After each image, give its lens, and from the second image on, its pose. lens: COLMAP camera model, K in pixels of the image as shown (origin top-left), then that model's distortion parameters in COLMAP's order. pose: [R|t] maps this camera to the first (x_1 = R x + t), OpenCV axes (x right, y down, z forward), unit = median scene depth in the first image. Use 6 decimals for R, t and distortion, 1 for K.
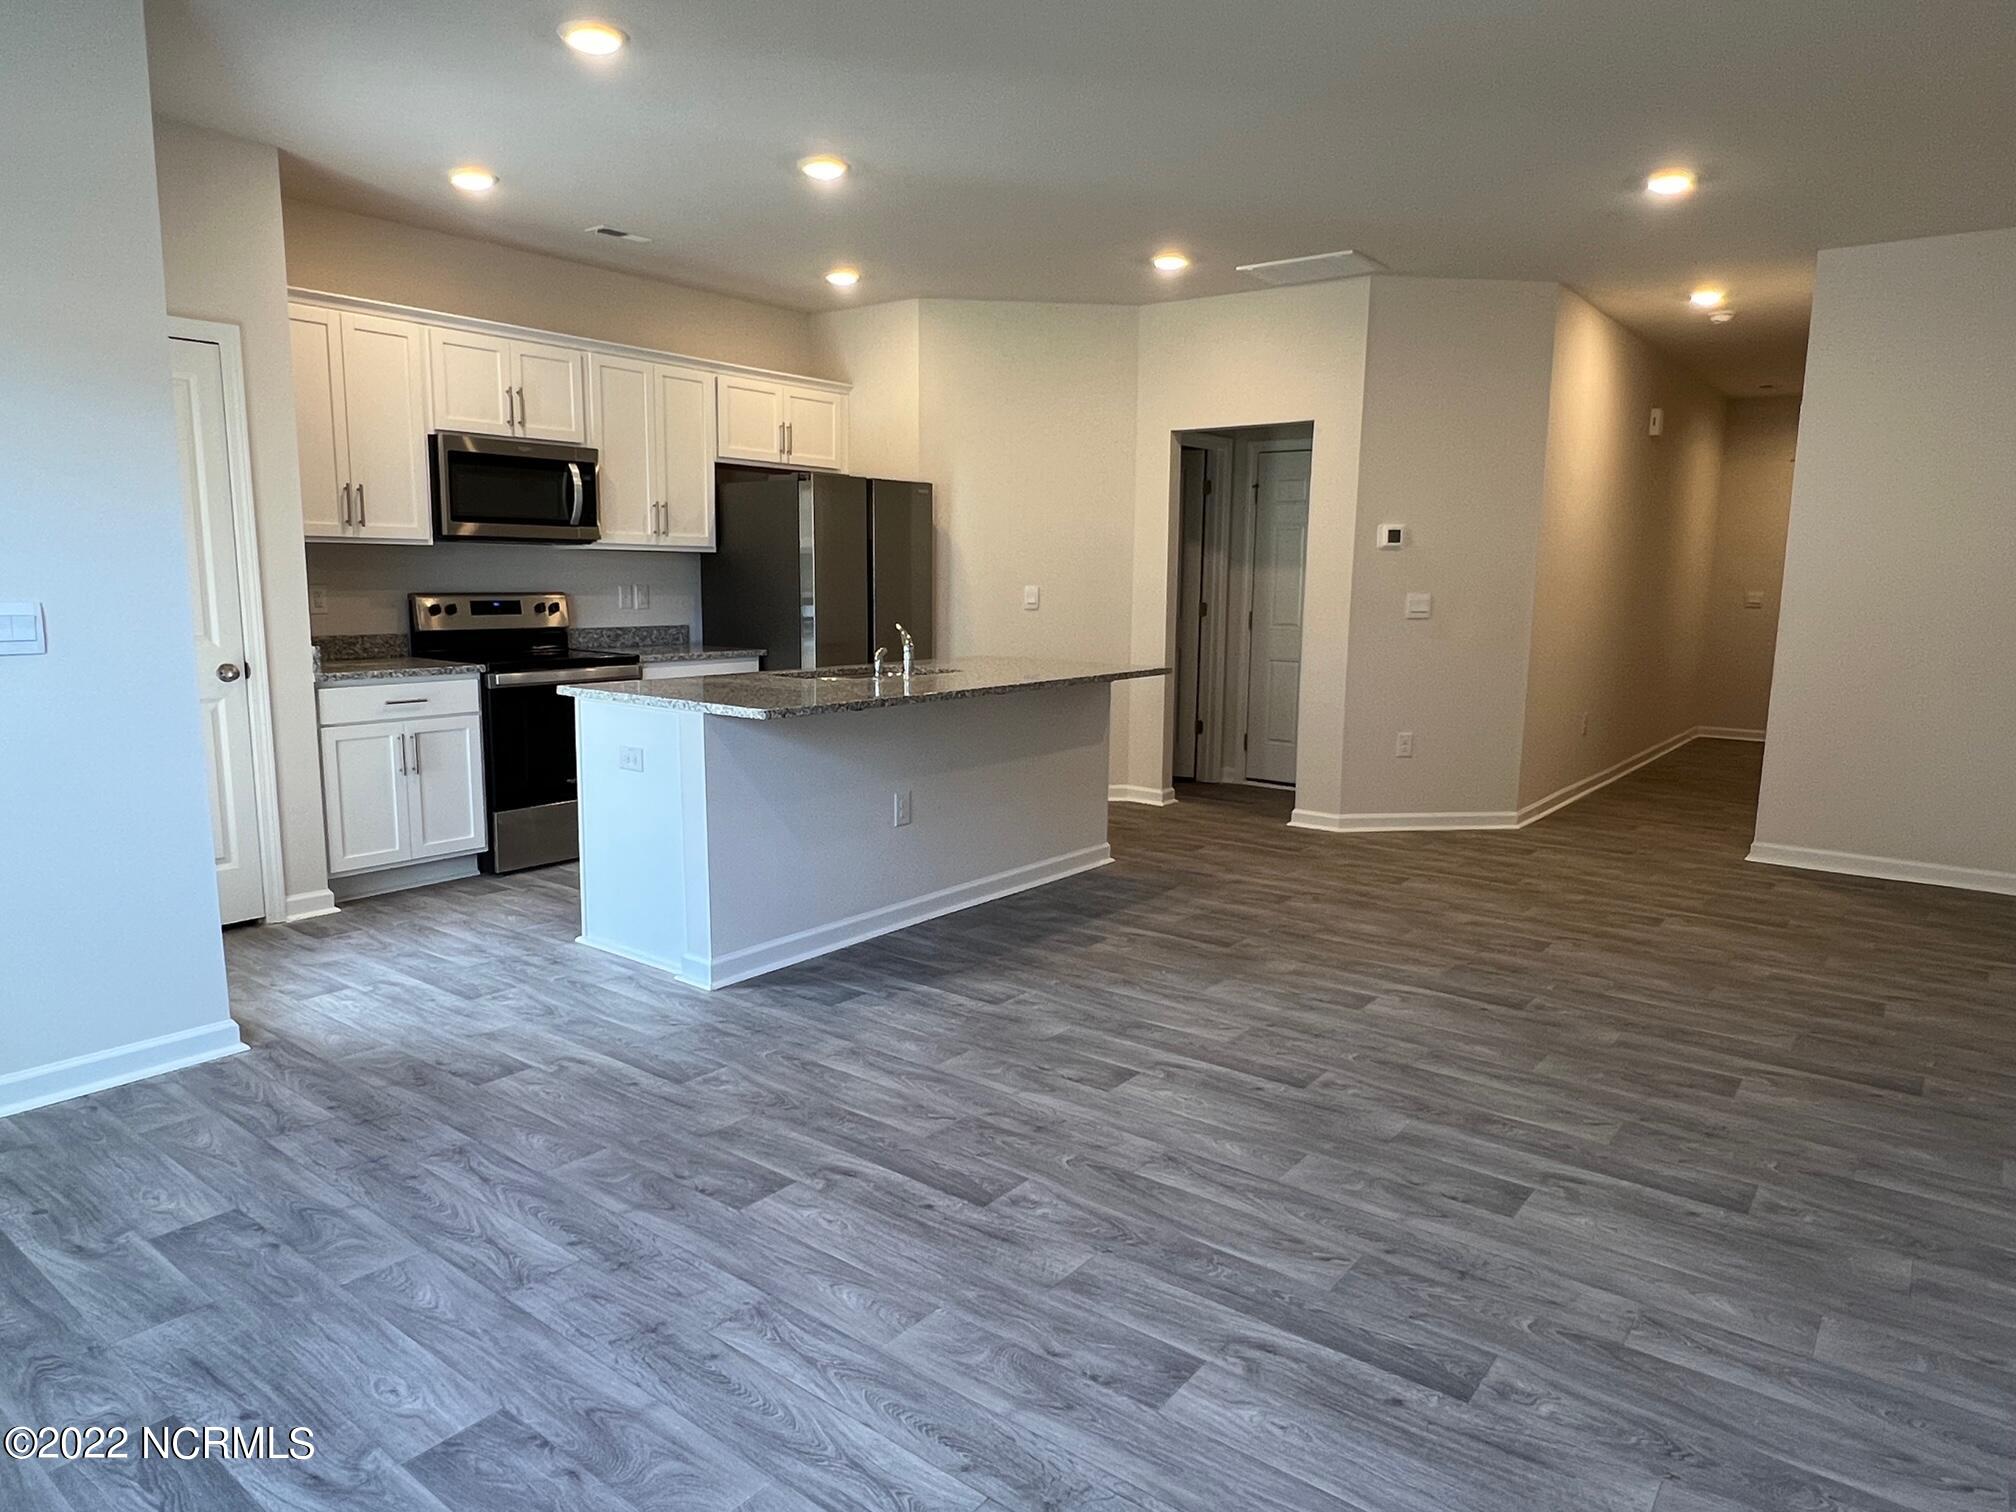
lens RADIAL K [[1259.3, 0, 1002.1], [0, 1259.3, 750.2], [0, 0, 1]] dist [0.007070, -0.002551]
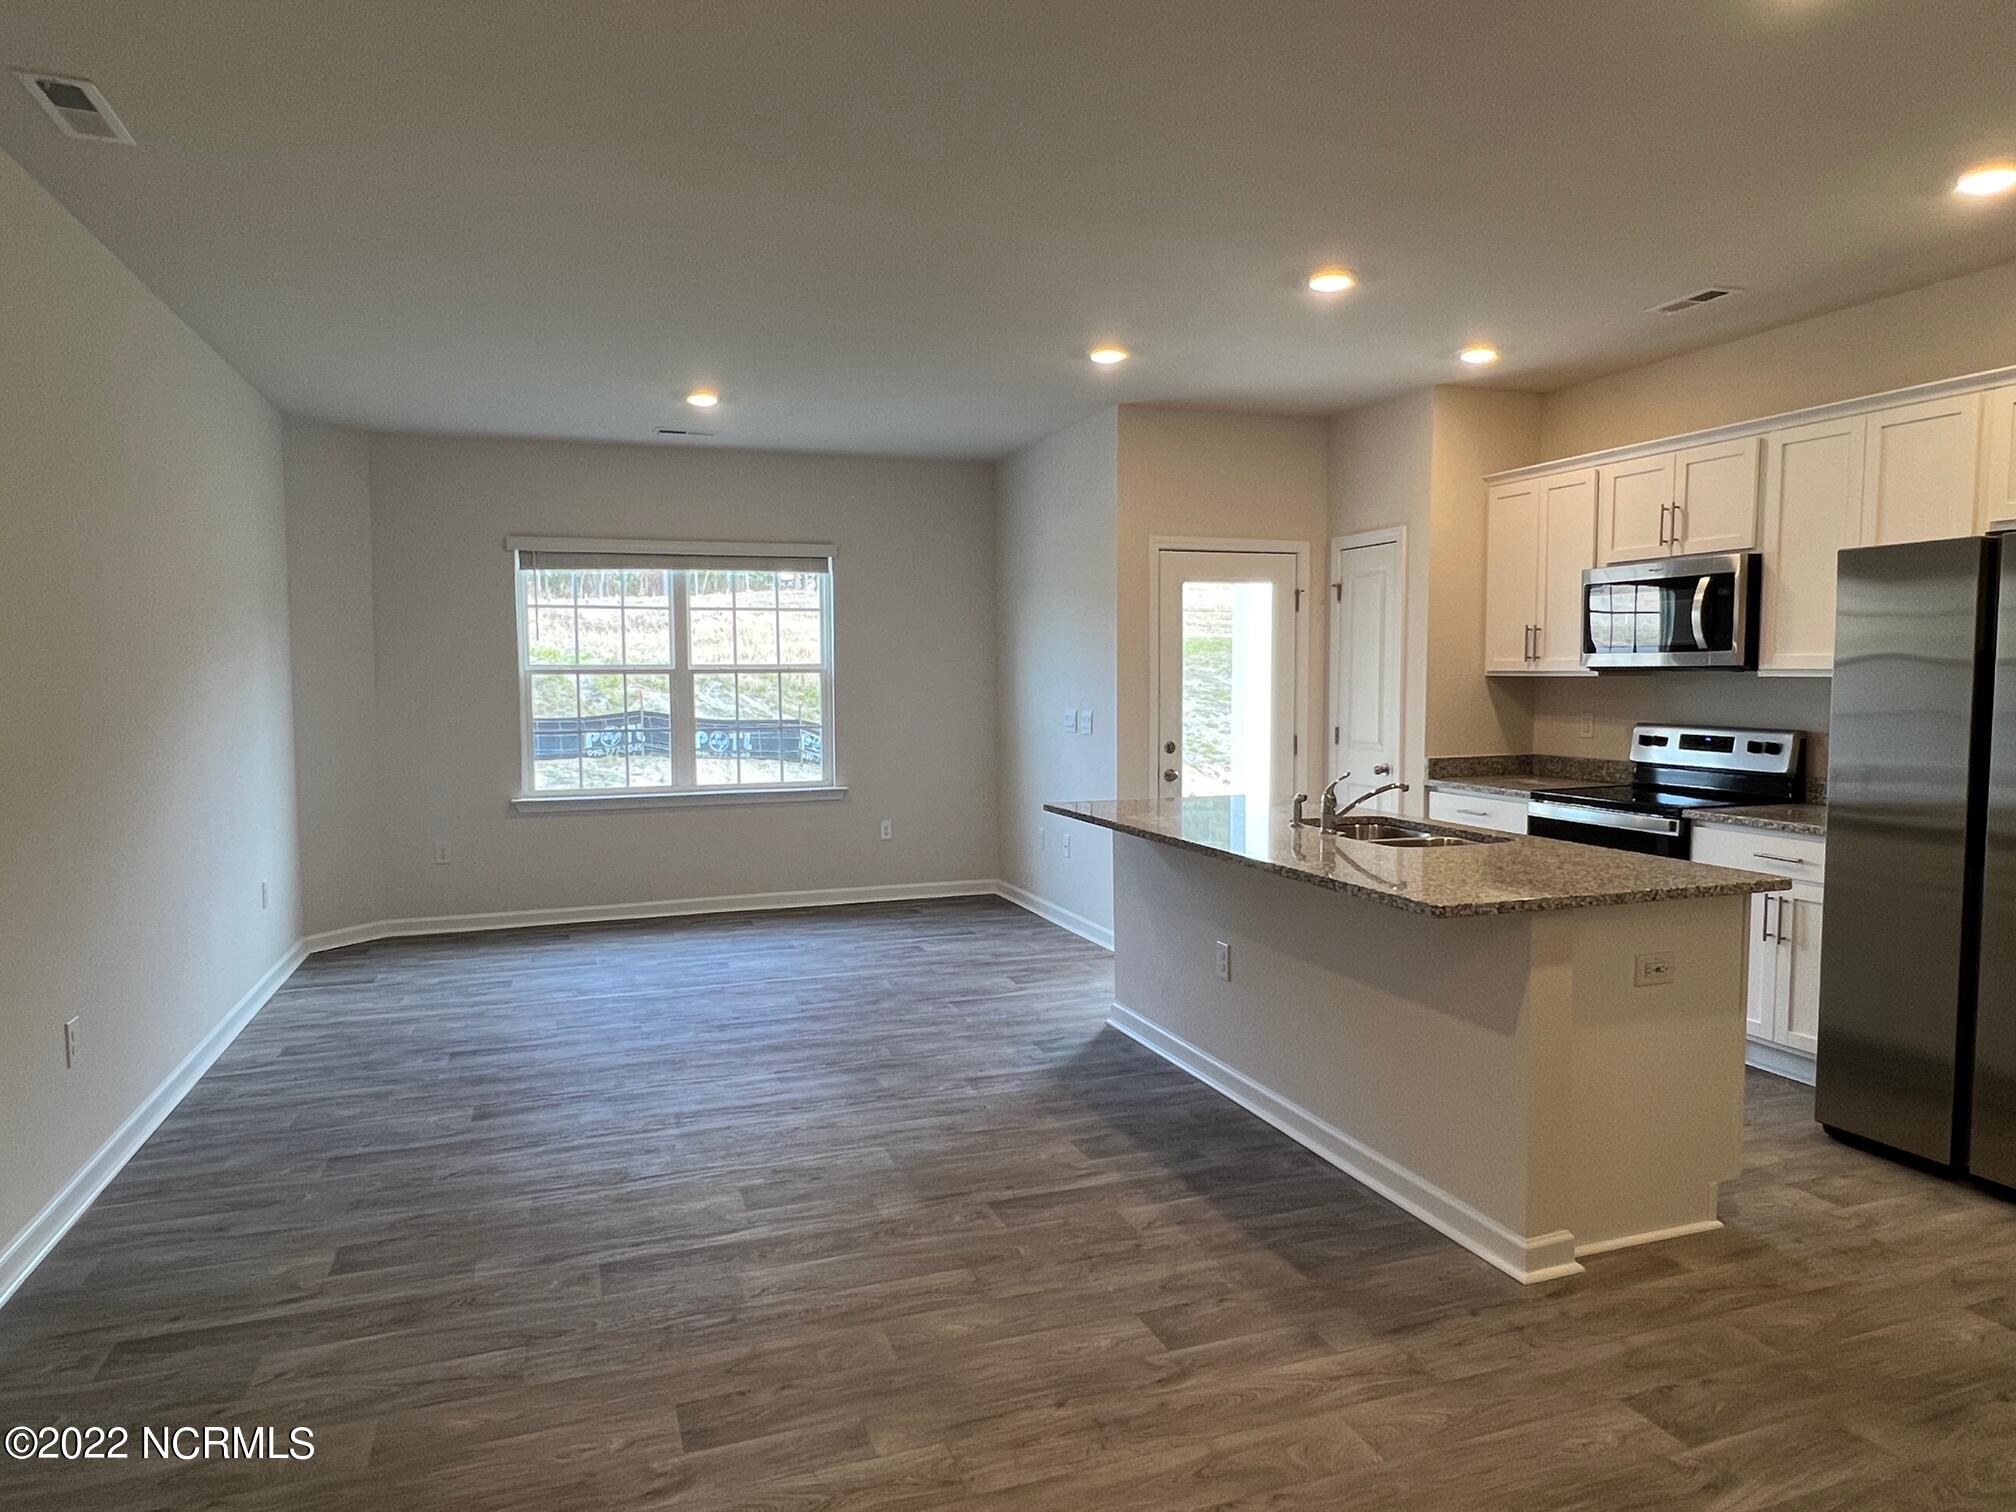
lens RADIAL K [[1259.3, 0, 997.7], [0, 1259.3, 769.2], [0, 0, 1]] dist [0.007070, -0.002551]
pose [[-0.538681, 0.057800, -0.840525, 0.669605], [-0.119720, 0.982269, 0.144275, -0.176734], [0.833960, 0.178346, -0.522210, 1.133665]]
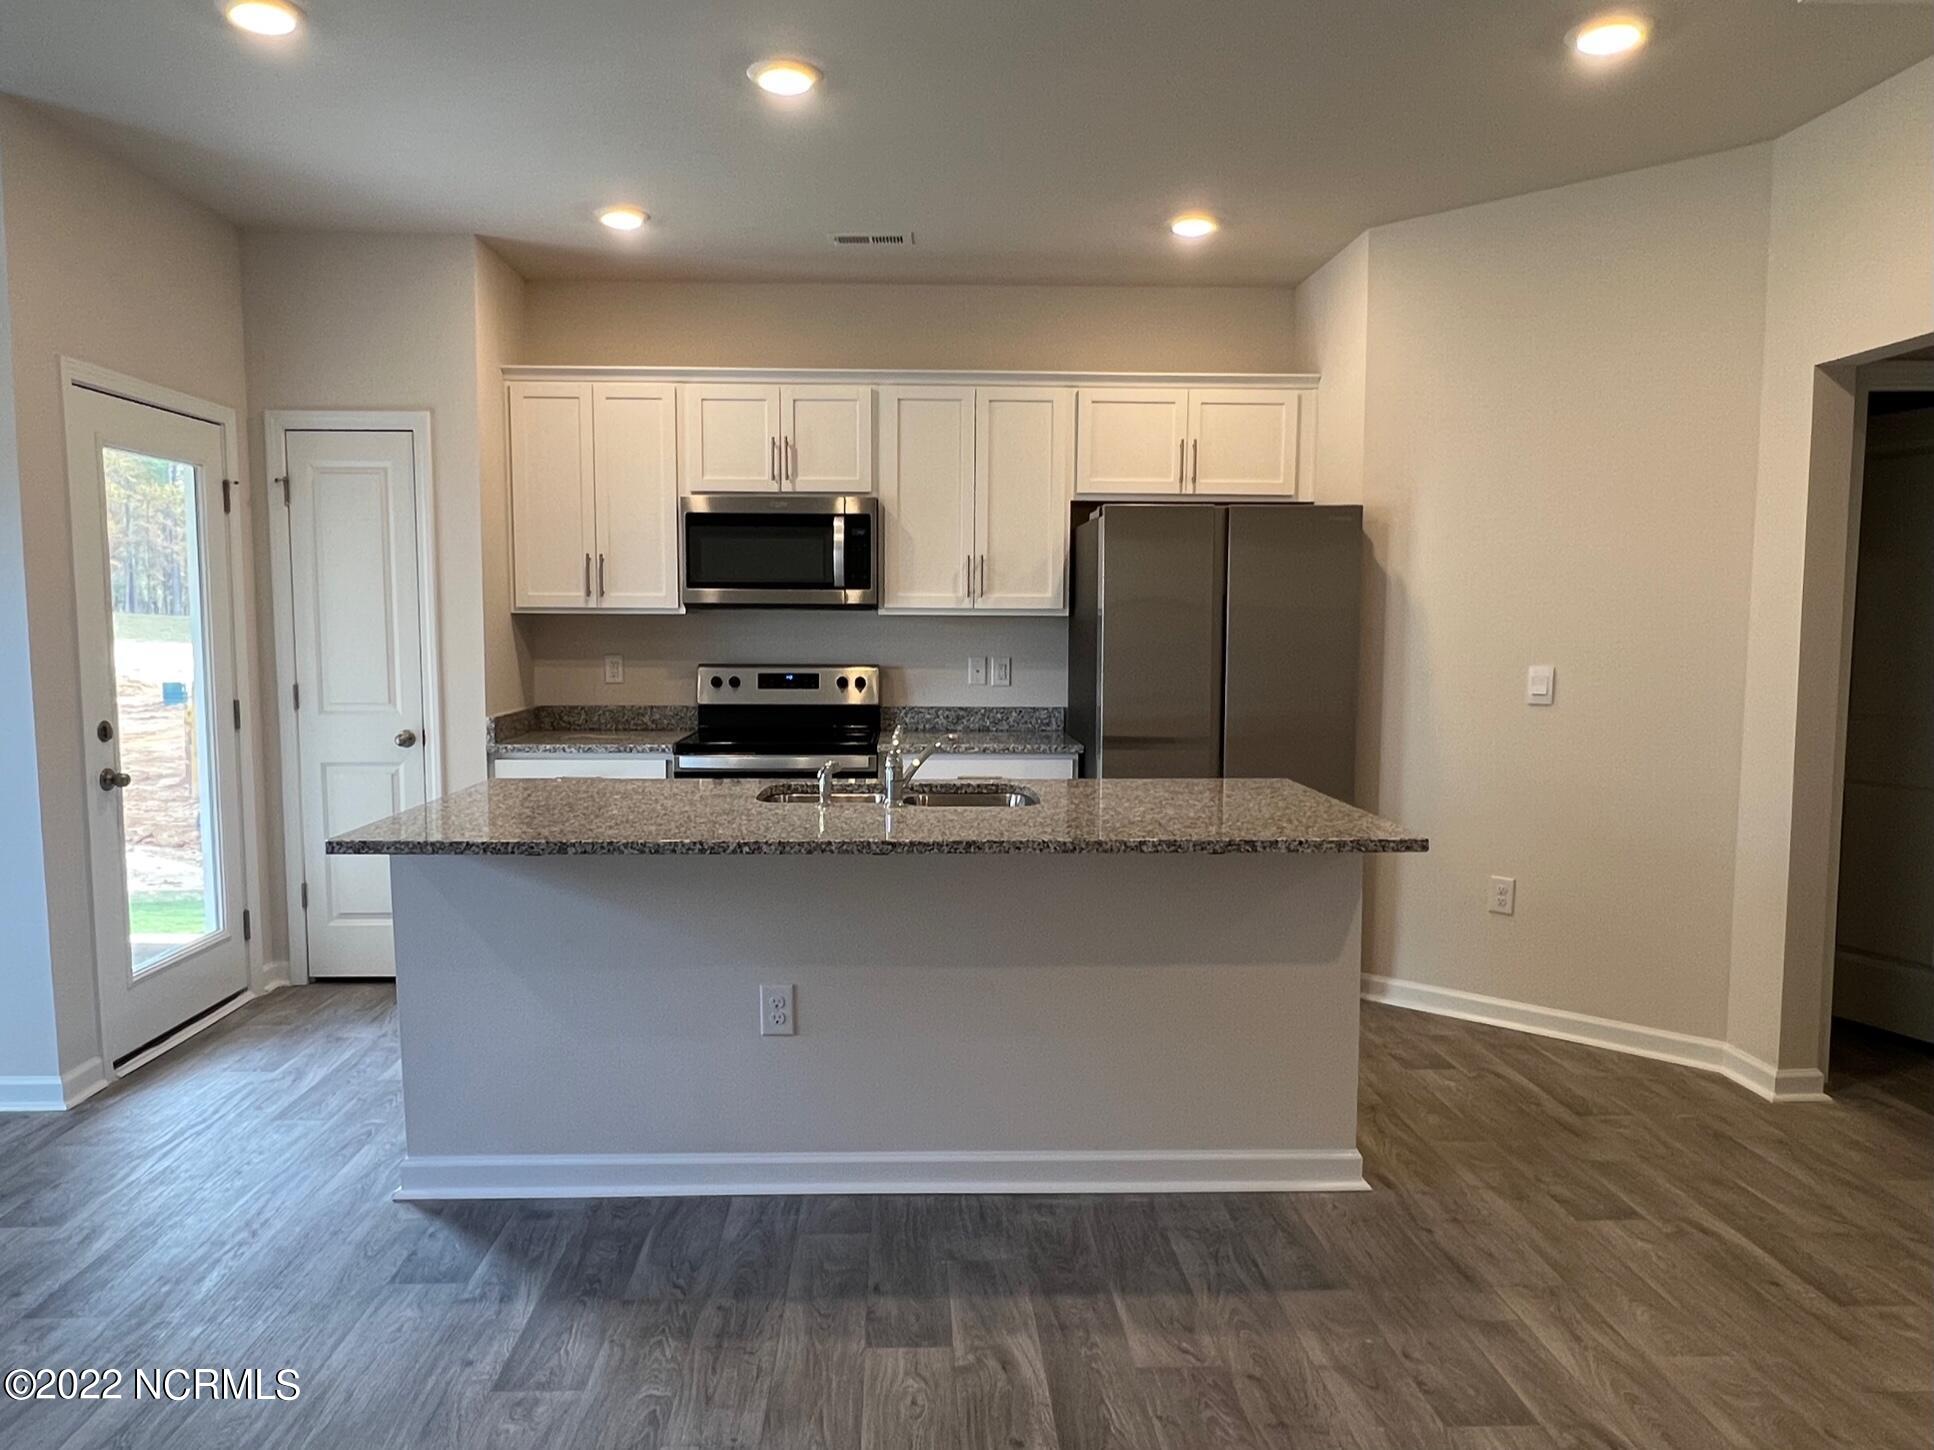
lens RADIAL K [[1289.1, 0, 965.2], [0, 1289.1, 719.1], [0, 0, 1]] dist [-0.003295, -0.001399]
pose [[0.638606, 0.049982, -0.767909, 0.415716], [-0.105550, 0.994146, -0.023069, -0.083582], [0.762261, 0.095785, 0.640144, 0.545058]]
